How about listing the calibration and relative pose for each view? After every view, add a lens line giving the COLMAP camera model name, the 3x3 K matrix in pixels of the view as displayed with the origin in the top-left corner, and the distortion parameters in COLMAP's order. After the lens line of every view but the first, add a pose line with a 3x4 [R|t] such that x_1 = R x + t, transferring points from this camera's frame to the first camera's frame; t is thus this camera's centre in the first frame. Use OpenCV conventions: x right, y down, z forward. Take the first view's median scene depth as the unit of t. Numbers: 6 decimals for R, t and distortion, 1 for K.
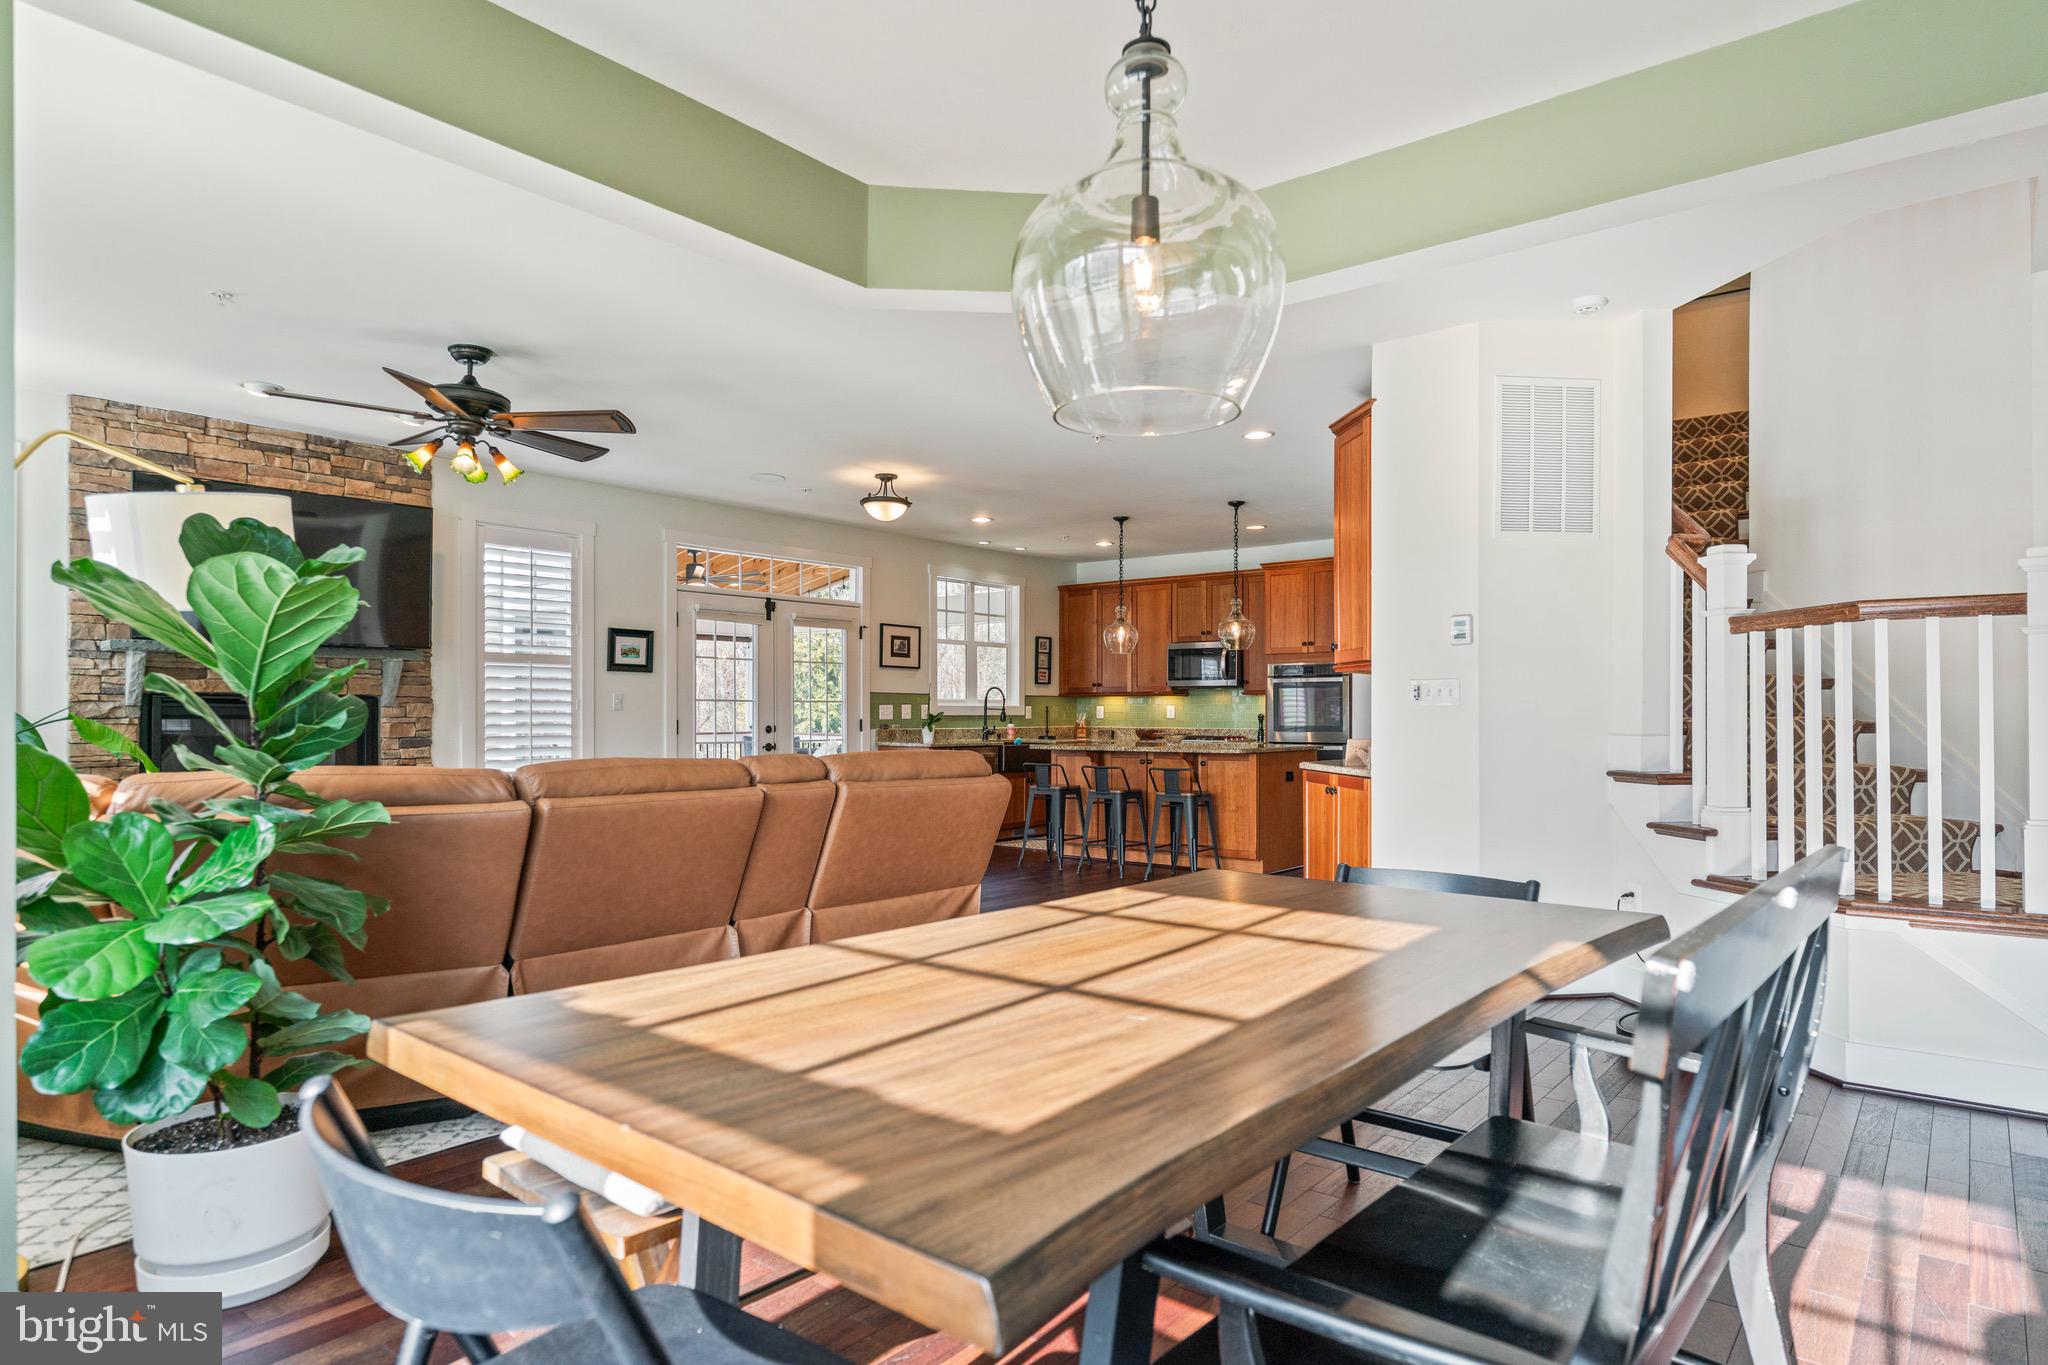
lens RADIAL K [[1203.3, 0, 1013.6], [0, 1203.3, 717.1], [0, 0, 1]] dist [-0.010538, 0.006898]
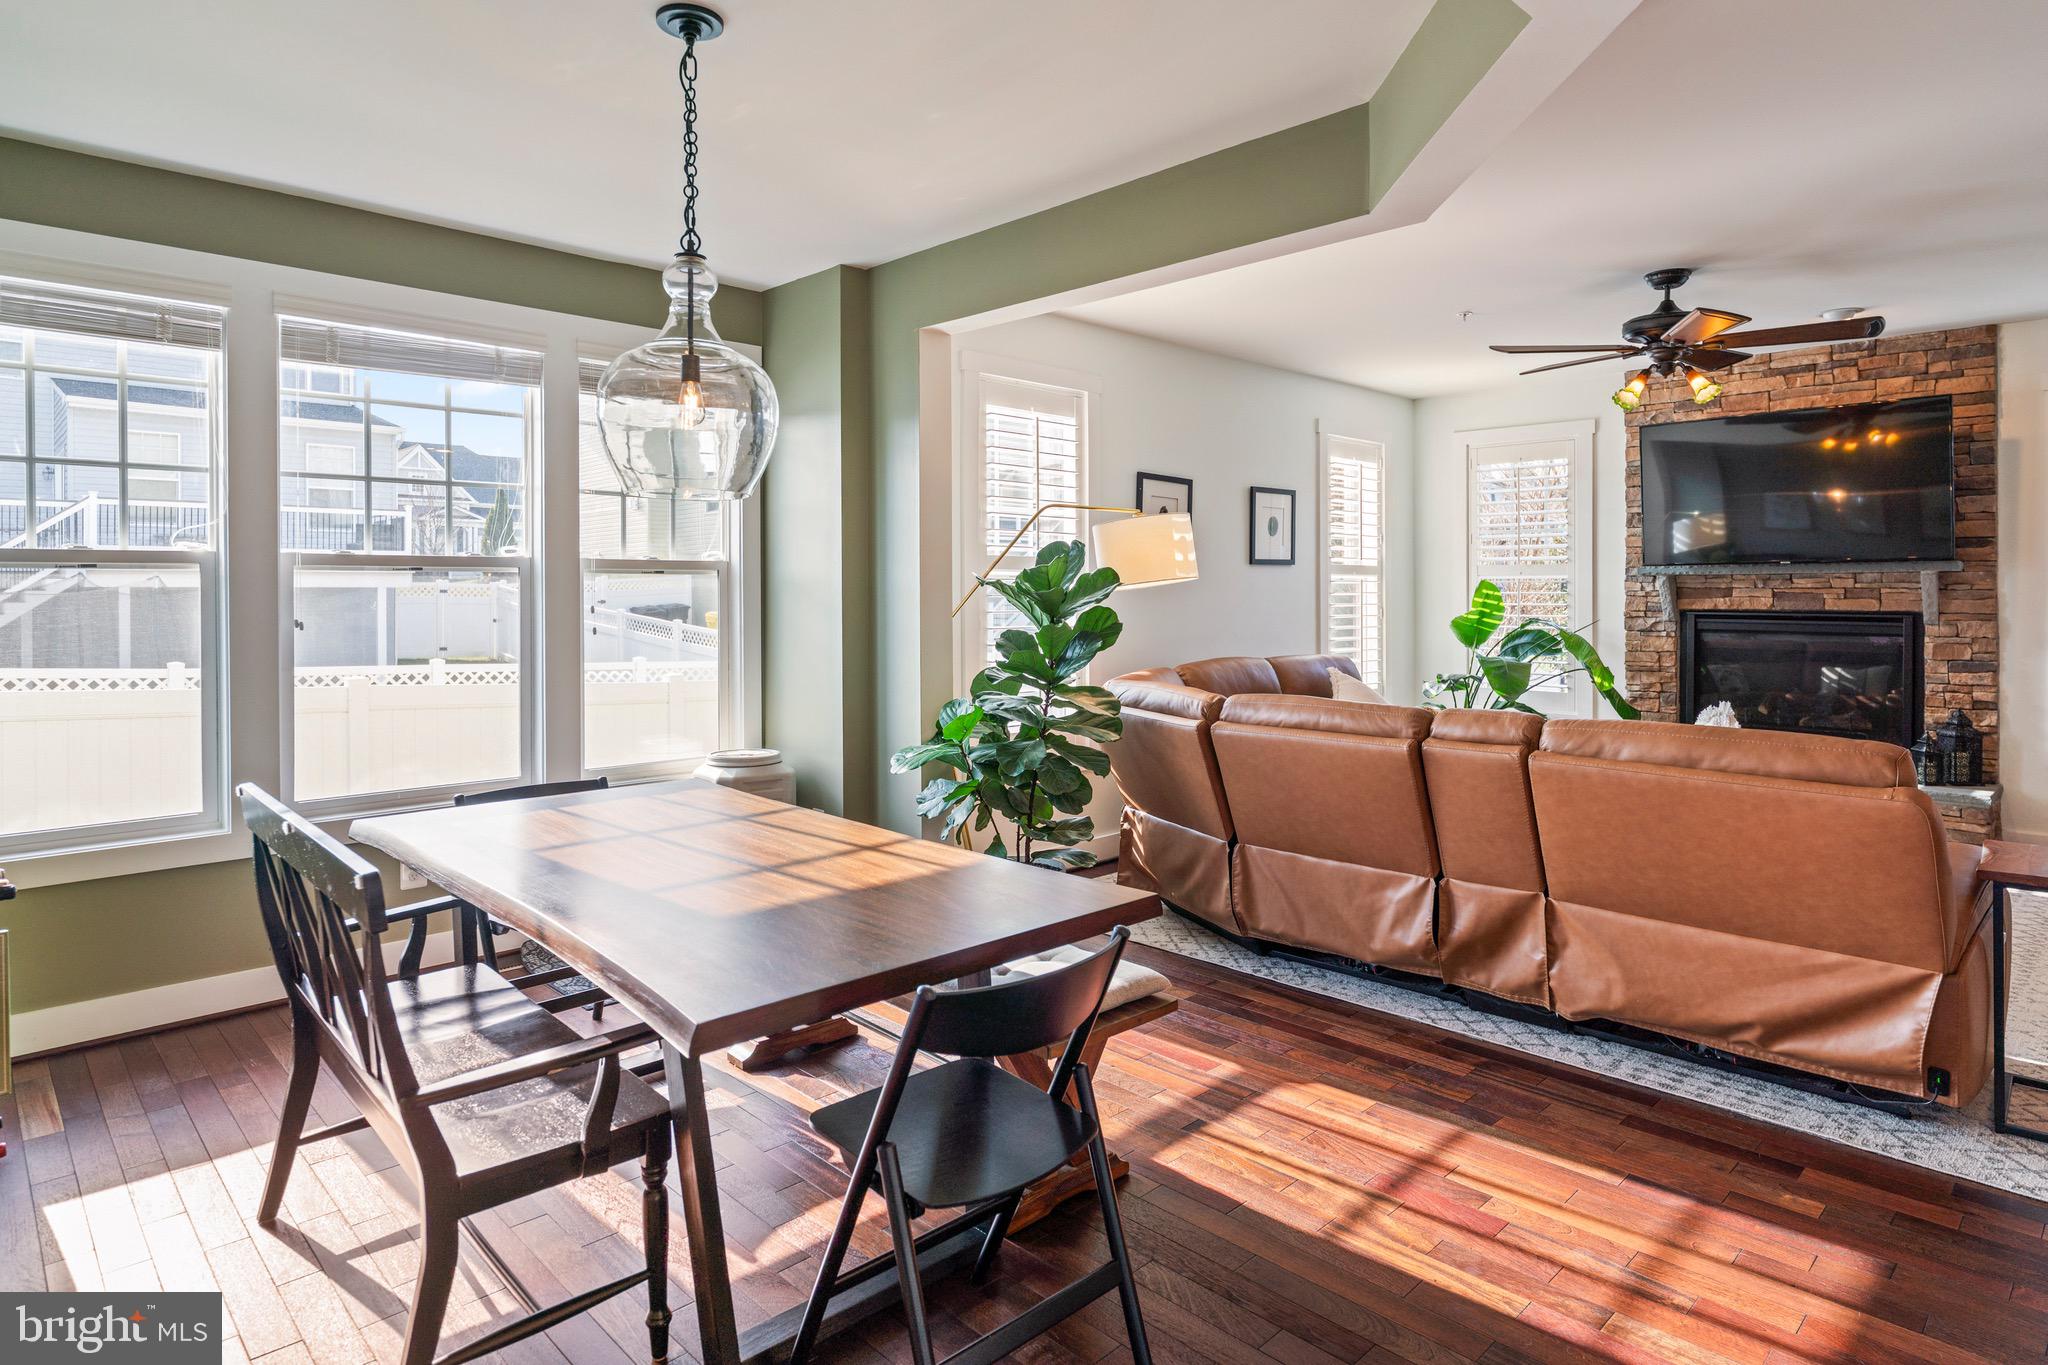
lens RADIAL K [[1144.3, 0, 1024.6], [0, 1144.3, 593.3], [0, 0, 1]] dist [-0.011233, 0.003795]
pose [[-0.117924, -0.000388, -0.993023, 0.388495], [0.001723, 0.999998, -0.000595, -0.031613], [0.993021, -0.001781, -0.117923, 0.424894]]
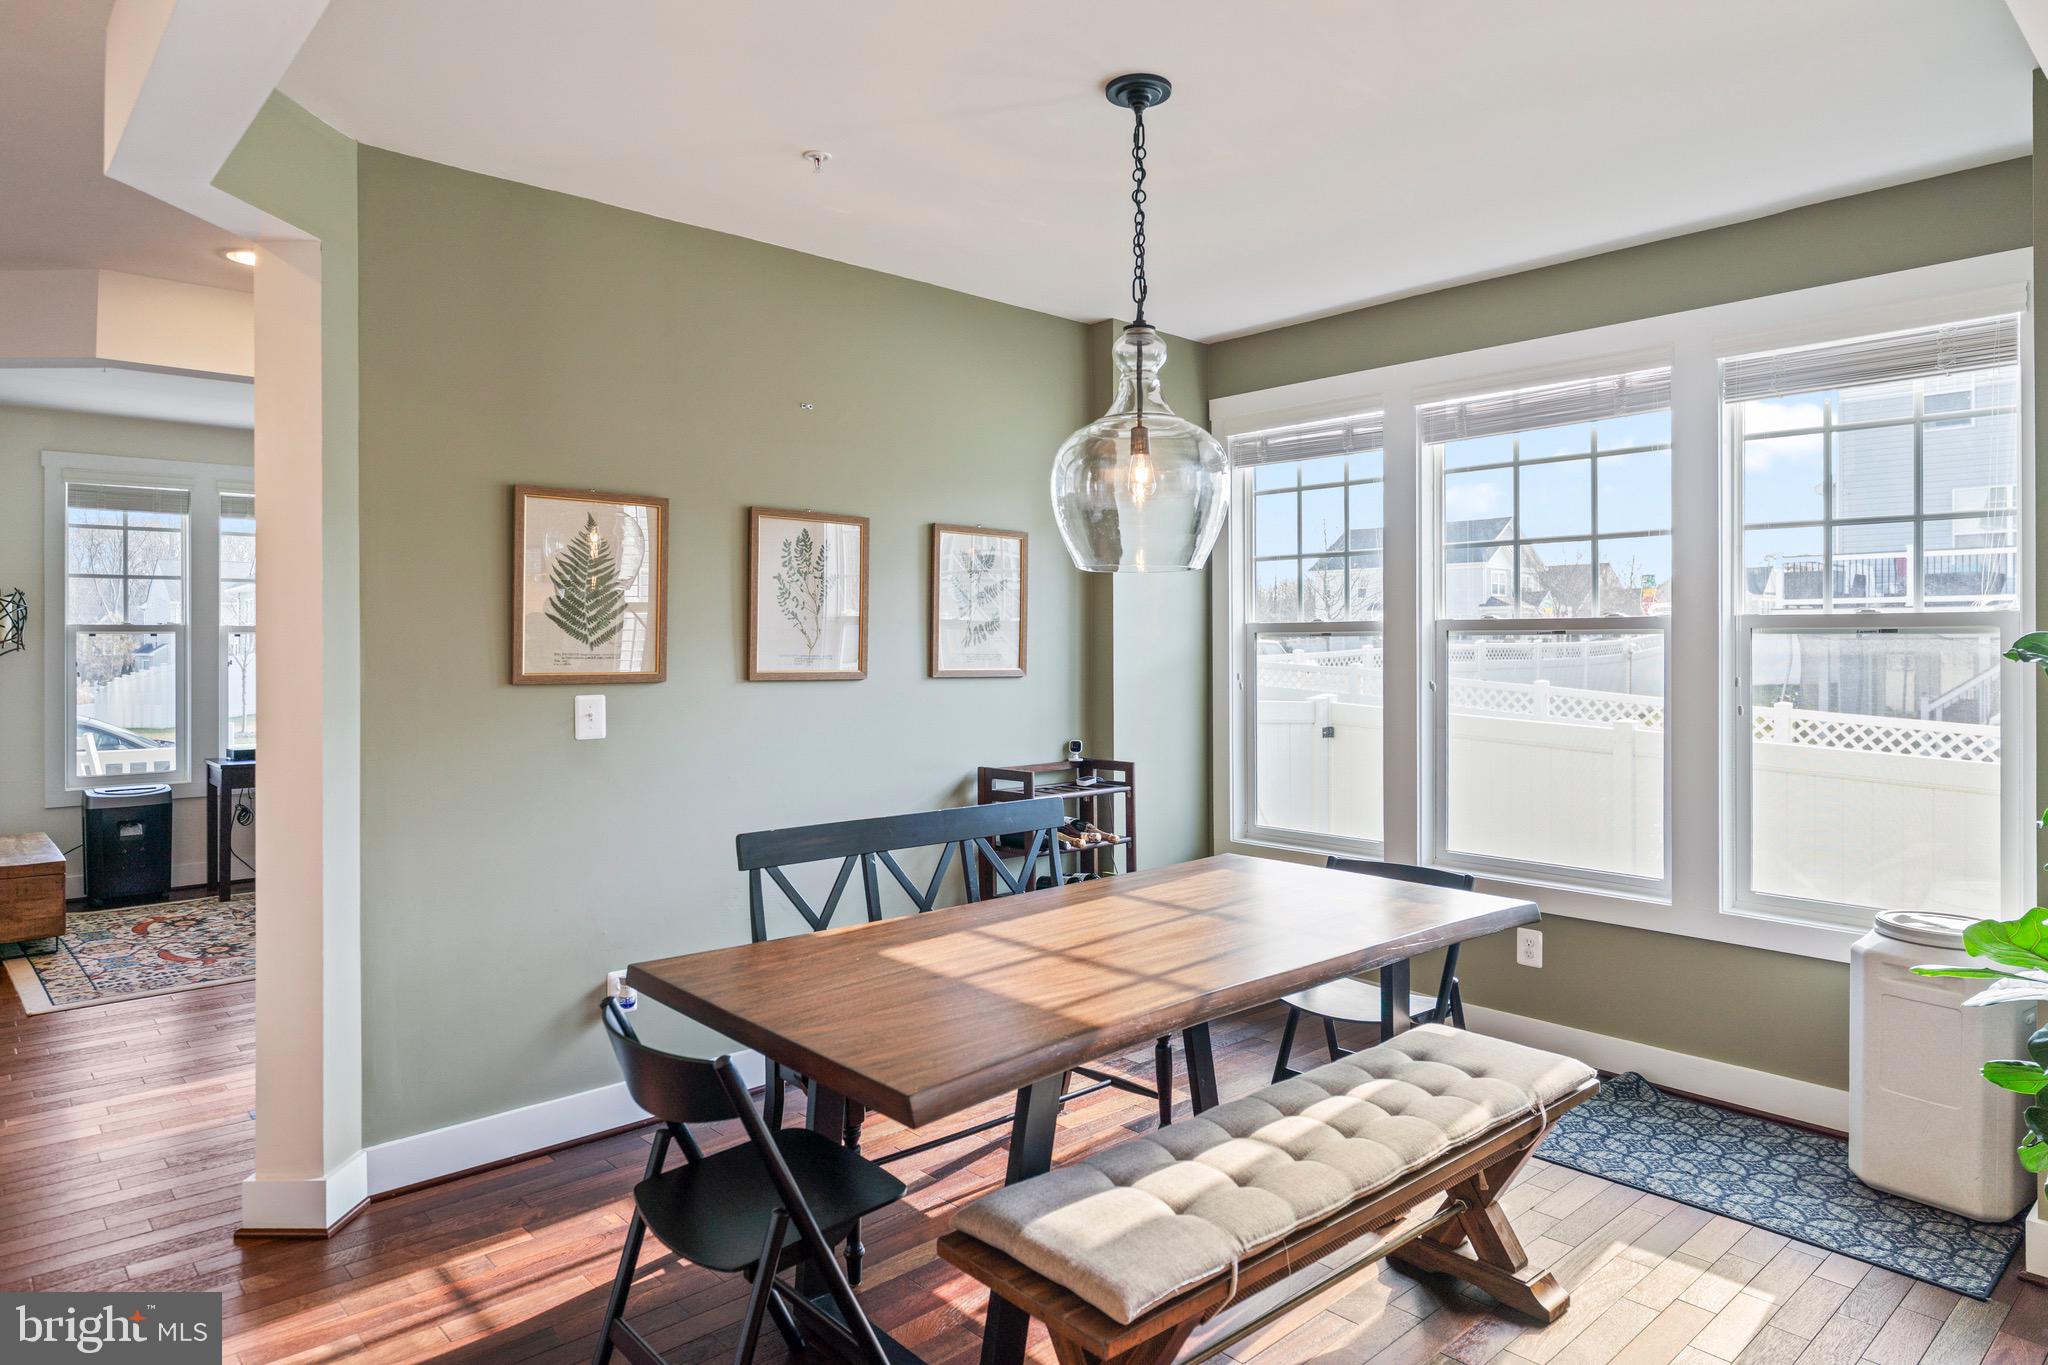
lens RADIAL K [[1203.3, 0, 1034.1], [0, 1203.3, 650.2], [0, 0, 1]] dist [-0.010538, 0.006898]
pose [[-0.989773, -0.000197, 0.142653, 0.013097], [0.000687, 0.999981, 0.006151, -0.040007], [-0.142652, 0.006186, -0.989754, 0.657739]]
